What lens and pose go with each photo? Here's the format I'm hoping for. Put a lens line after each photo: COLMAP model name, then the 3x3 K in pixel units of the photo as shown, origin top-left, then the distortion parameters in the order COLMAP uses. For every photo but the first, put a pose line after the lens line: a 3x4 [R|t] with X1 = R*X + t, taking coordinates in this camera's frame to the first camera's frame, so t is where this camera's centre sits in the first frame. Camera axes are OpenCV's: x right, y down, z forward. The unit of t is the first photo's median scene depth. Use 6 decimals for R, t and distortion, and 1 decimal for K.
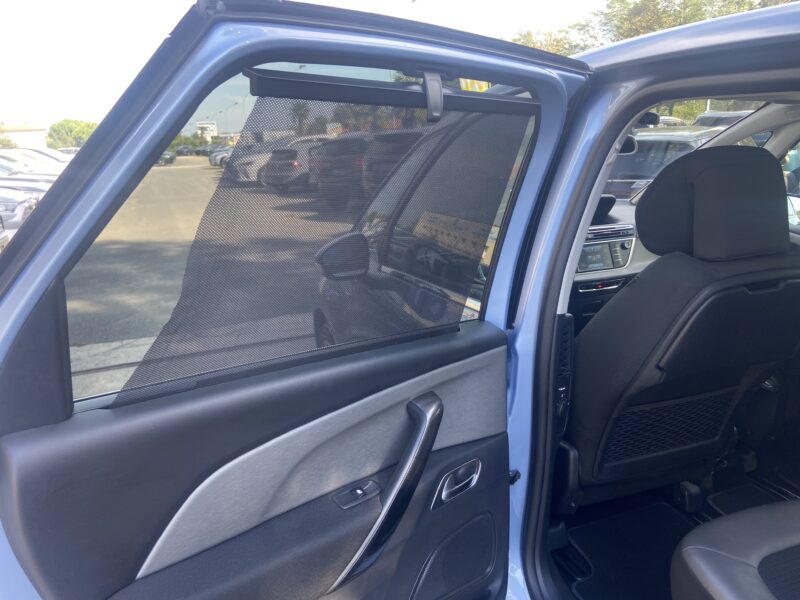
lens RADIAL K [[602.9, 0, 406.9], [0, 602.9, 307.1], [0, 0, 1]] dist [0.114631, -0.138078]
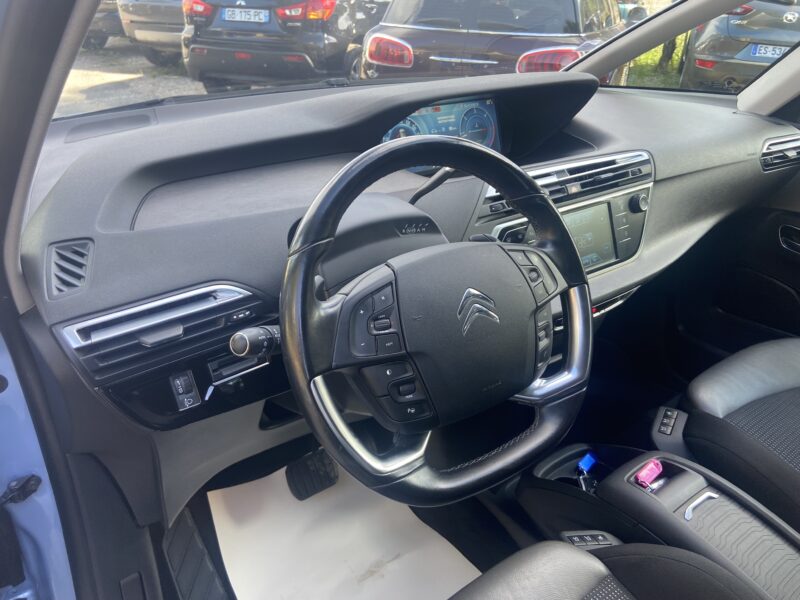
lens RADIAL K [[602.9, 0, 410.6], [0, 602.9, 304.7], [0, 0, 1]] dist [0.114631, -0.138078]
pose [[0.952485, -0.086742, 0.291971, 0.112361], [0.018694, 0.973432, 0.228212, -0.214259], [-0.304010, -0.211911, 0.928801, 1.009814]]
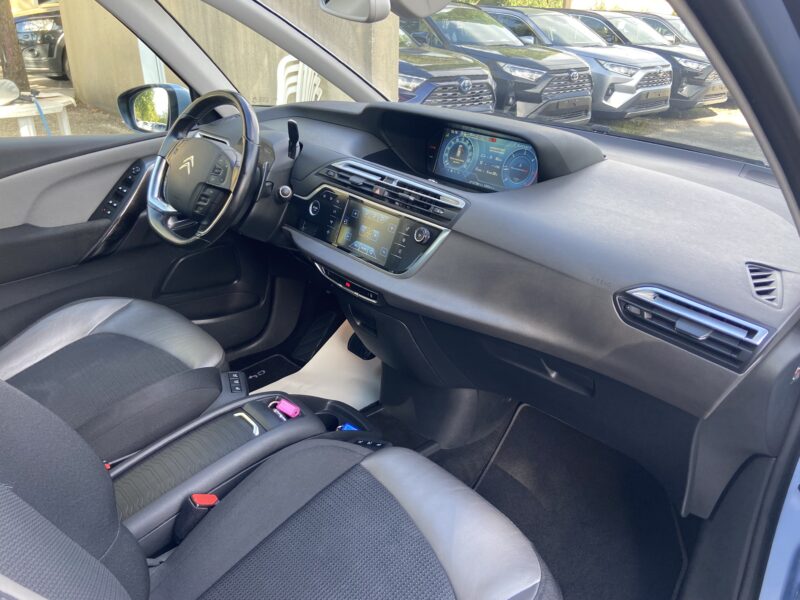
lens RADIAL K [[602.9, 0, 411.7], [0, 602.9, 297.6], [0, 0, 1]] dist [0.114631, -0.138078]
pose [[0.394386, 0.434933, -0.809501, 1.206144], [-0.294461, 0.894267, 0.337016, -0.340848], [0.870490, 0.105452, 0.480757, 1.245787]]
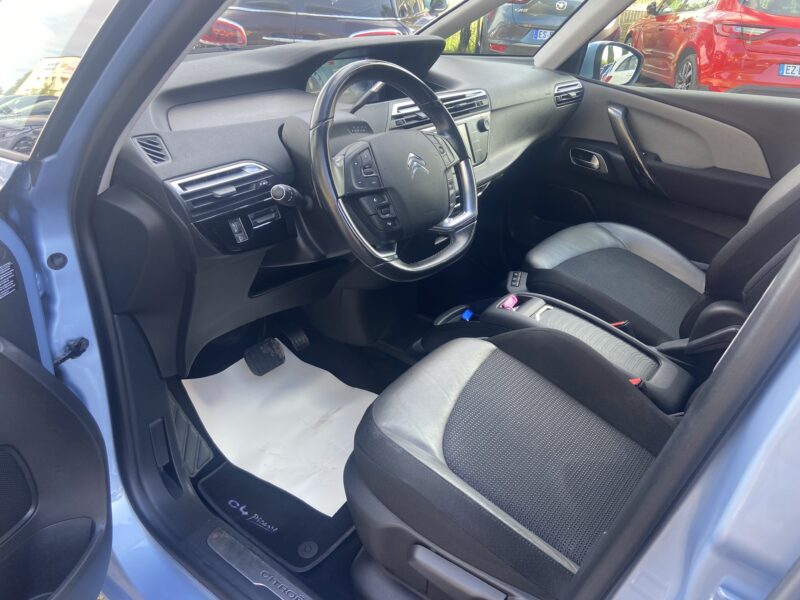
lens RADIAL K [[602.9, 0, 411.2], [0, 602.9, 296.4], [0, 0, 1]] dist [0.114631, -0.138078]
pose [[0.823773, -0.192397, 0.533275, -0.119345], [0.067870, 0.967356, 0.244165, -0.141796], [-0.562843, -0.164943, 0.809939, 0.805632]]
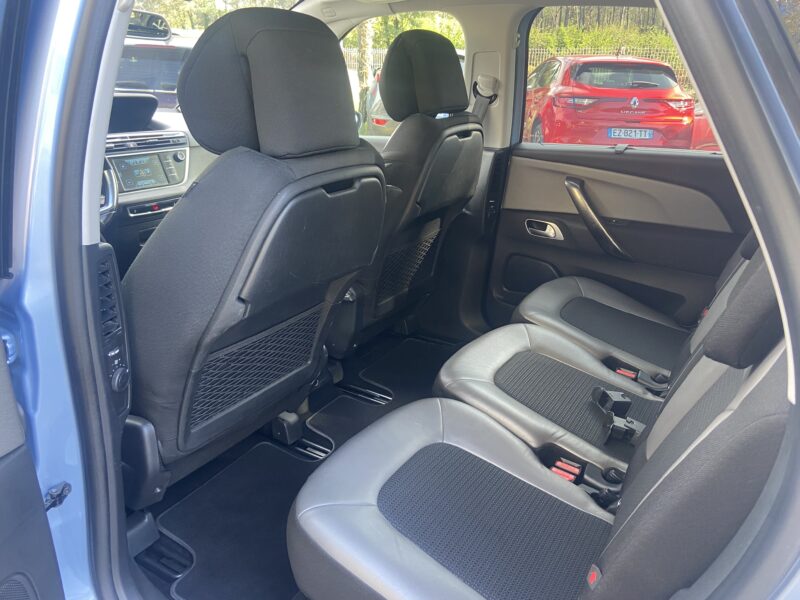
lens RADIAL K [[602.9, 0, 411.7], [0, 602.9, 302.6], [0, 0, 1]] dist [0.114631, -0.138078]
pose [[0.770925, -0.170938, 0.613559, 0.086335], [0.102295, 0.984038, 0.145622, 0.009781], [-0.628658, -0.049499, 0.776105, 0.219731]]
